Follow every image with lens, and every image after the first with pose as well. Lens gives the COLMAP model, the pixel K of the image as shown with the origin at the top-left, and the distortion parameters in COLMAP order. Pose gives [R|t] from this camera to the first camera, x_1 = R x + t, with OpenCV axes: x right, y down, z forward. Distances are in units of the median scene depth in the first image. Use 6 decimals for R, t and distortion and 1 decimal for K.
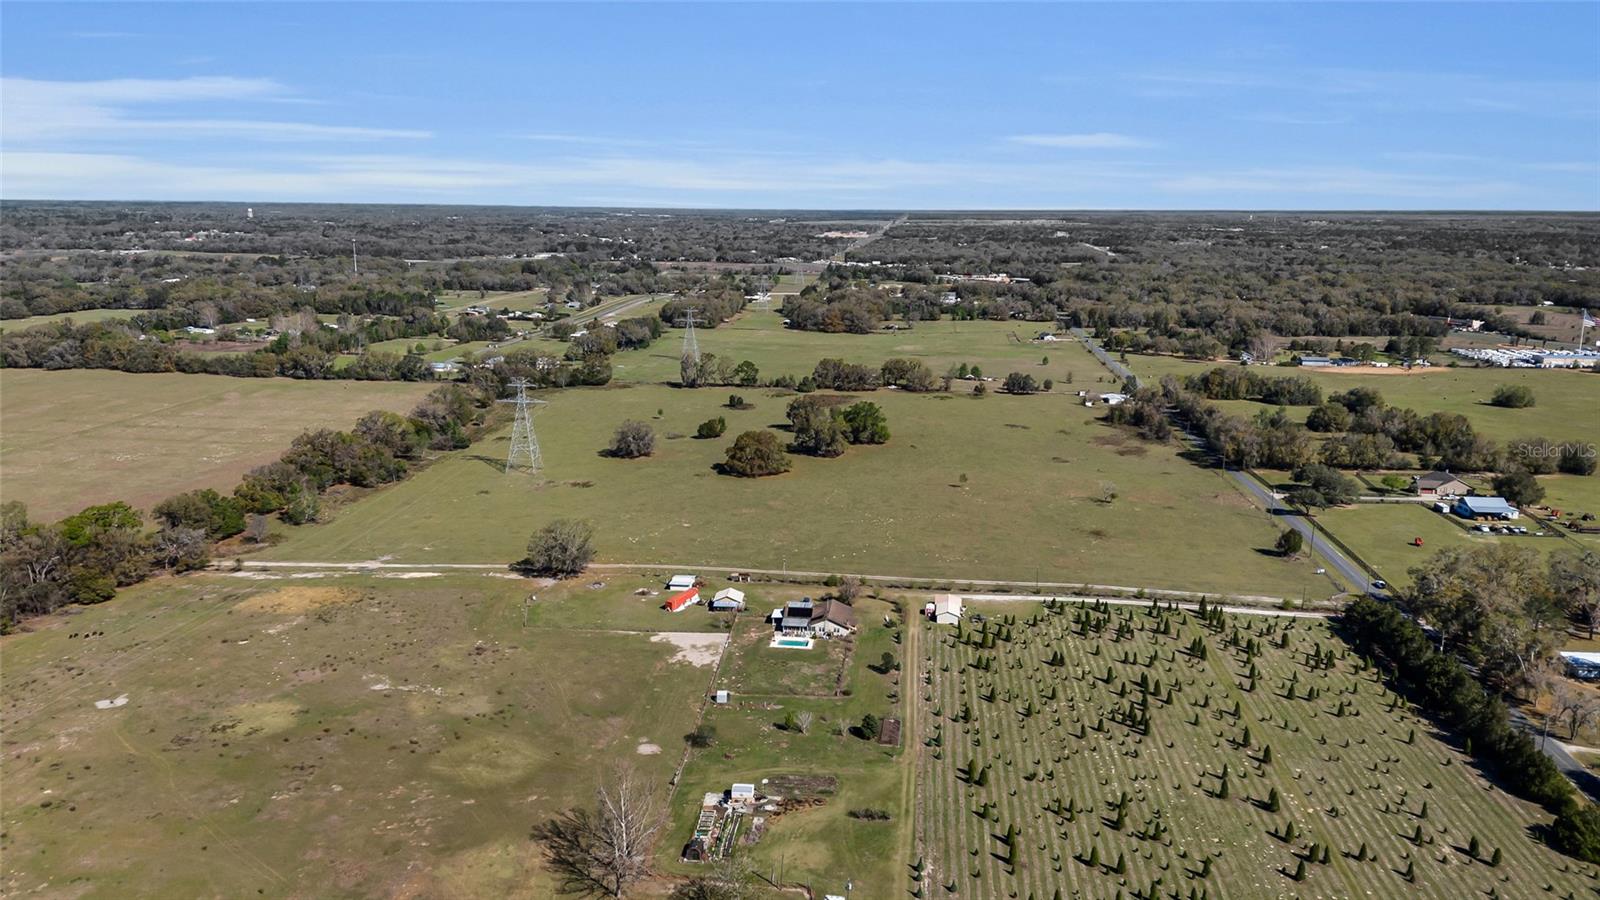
lens RADIAL K [[1214.1, 0, 800.0], [0, 1214.1, 450.0], [0, 0, 1]] dist [0.121674, -0.190454]
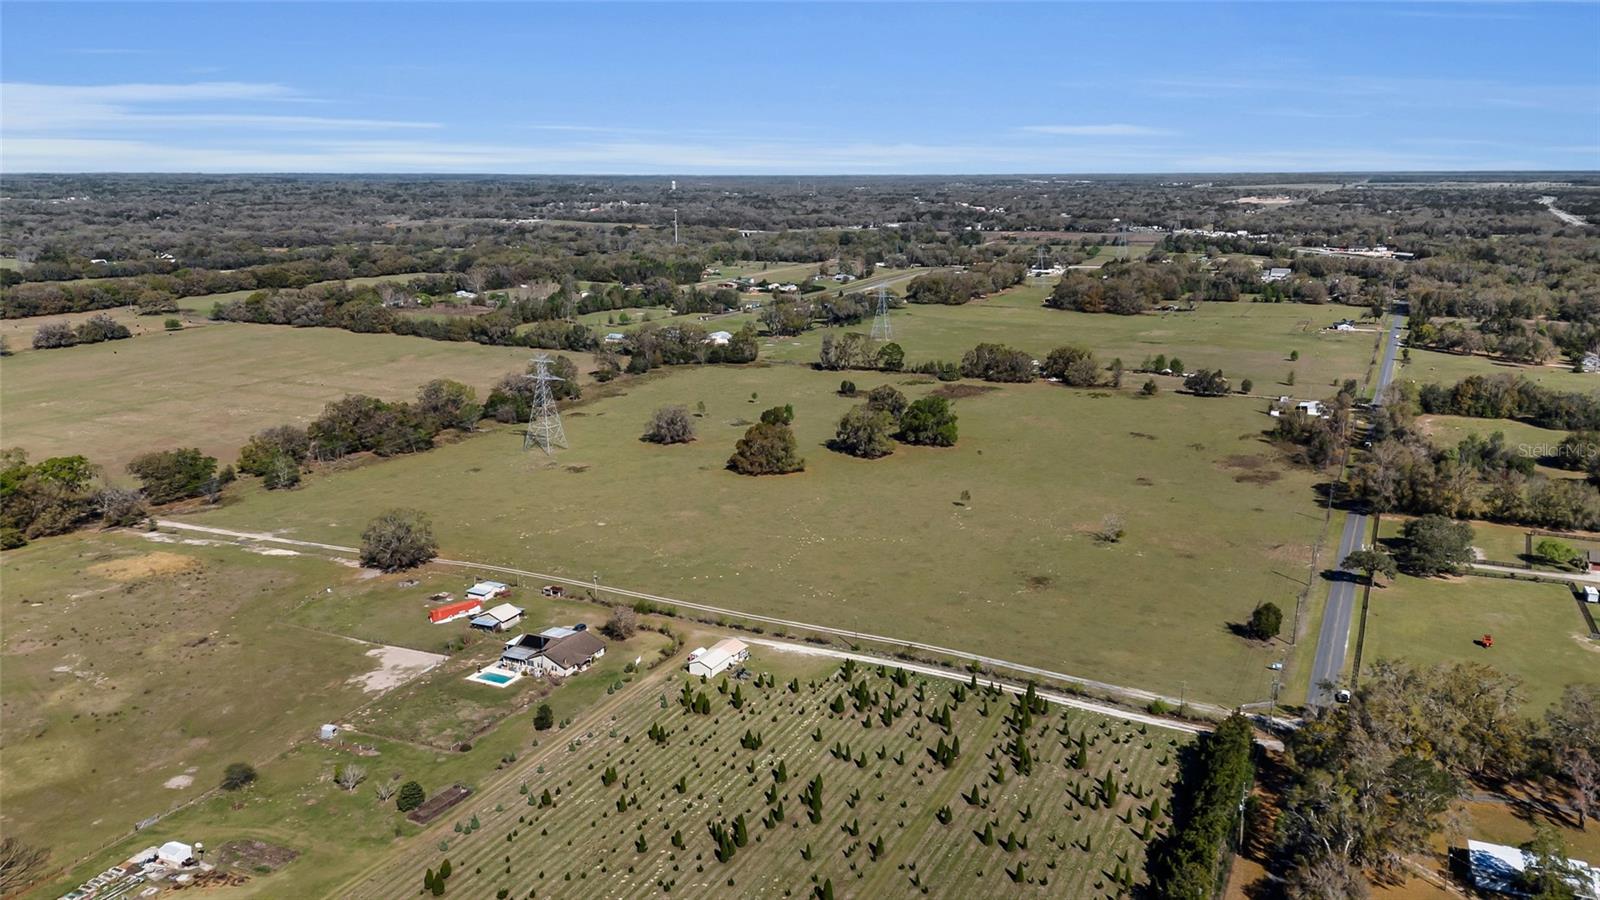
lens RADIAL K [[1214.1, 0, 800.0], [0, 1214.1, 450.0], [0, 0, 1]] dist [0.121674, -0.190454]
pose [[0.934386, 0.070644, -0.349189, 0.386620], [-0.061665, 0.997419, 0.036779, -0.039656], [0.350886, -0.012833, 0.936330, 0.195749]]
